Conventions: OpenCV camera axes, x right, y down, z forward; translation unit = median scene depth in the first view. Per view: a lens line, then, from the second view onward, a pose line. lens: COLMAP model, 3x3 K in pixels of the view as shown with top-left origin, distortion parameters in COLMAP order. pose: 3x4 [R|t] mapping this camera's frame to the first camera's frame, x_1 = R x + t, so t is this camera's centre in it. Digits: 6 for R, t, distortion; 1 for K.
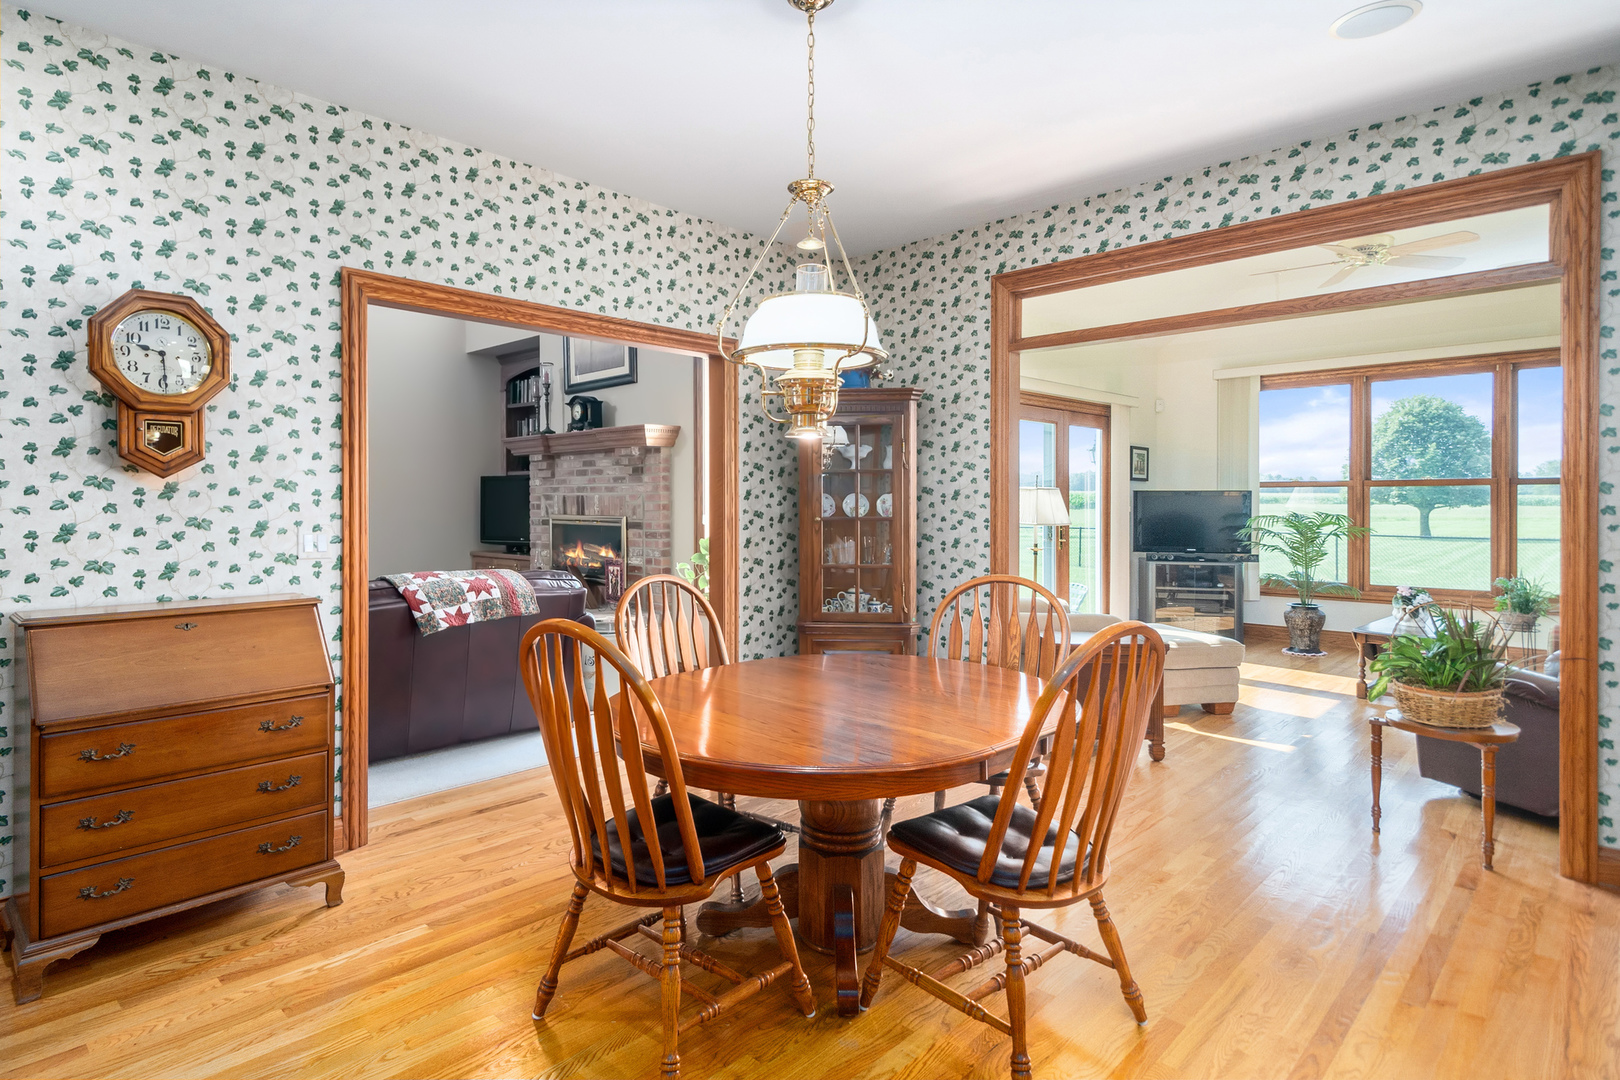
lens RADIAL K [[874.4, 0, 767.6], [0, 874.4, 513.1], [0, 0, 1]] dist [0.017666, -0.003088]
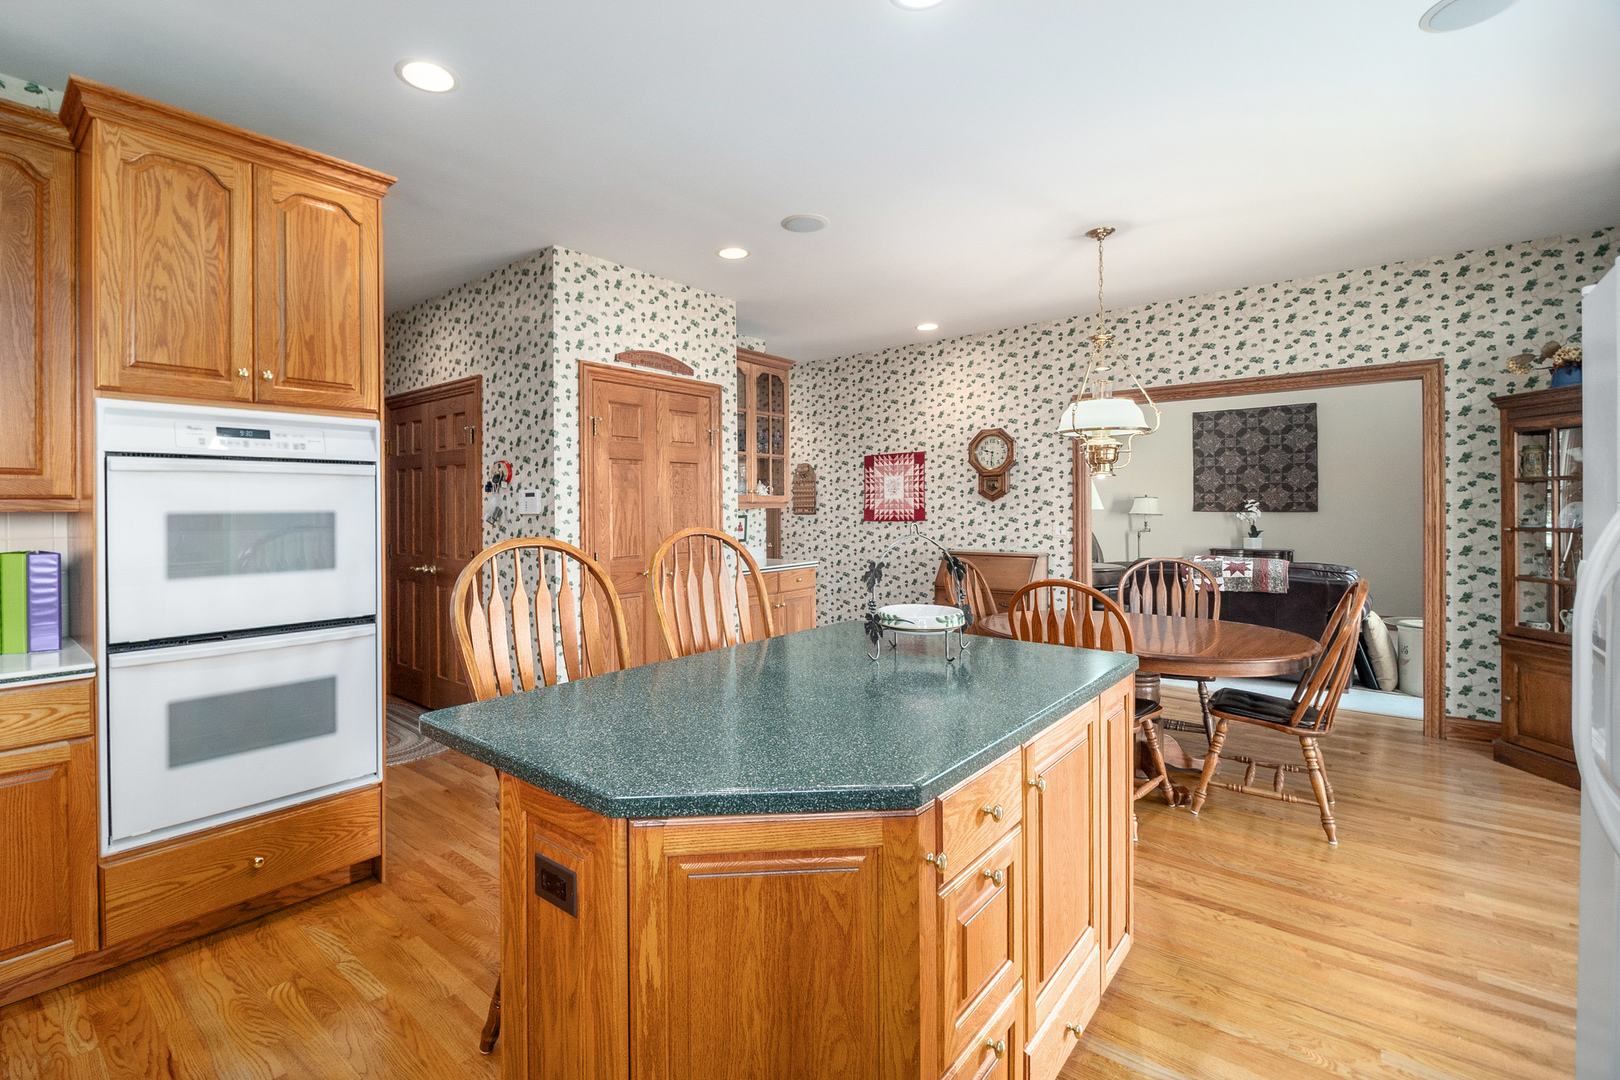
lens RADIAL K [[718.8, 0, 767.0], [0, 718.8, 506.7], [0, 0, 1]] dist [0.013514, -0.008969]
pose [[0.078613, 0.000003, -0.996905, 1.130761], [-0.008544, 0.999963, -0.000670, -0.015700], [0.996869, 0.008570, 0.078610, 0.166178]]
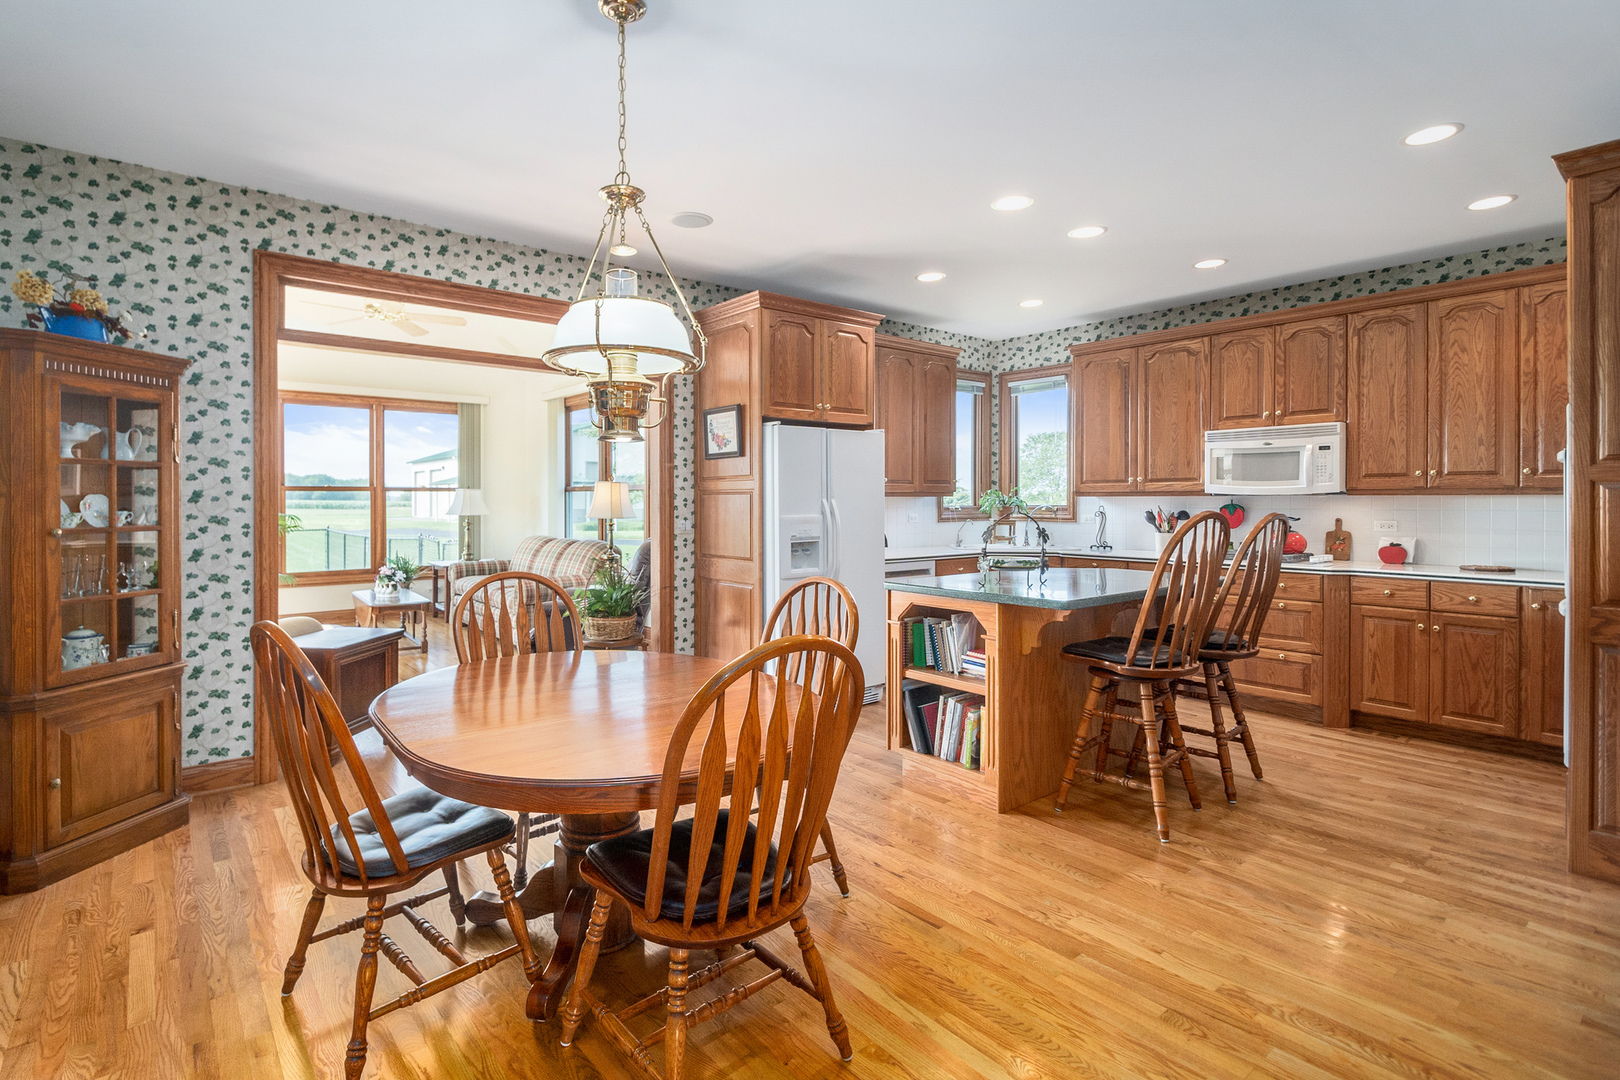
lens RADIAL K [[746.9, 0, 758.6], [0, 746.9, 503.0], [0, 0, 1]] dist [0.016124, -0.004080]
pose [[0.122492, -0.003893, 0.992462, -0.577858], [0.015453, 0.999879, 0.002015, -0.013716], [-0.992349, 0.015090, 0.122538, 0.546428]]
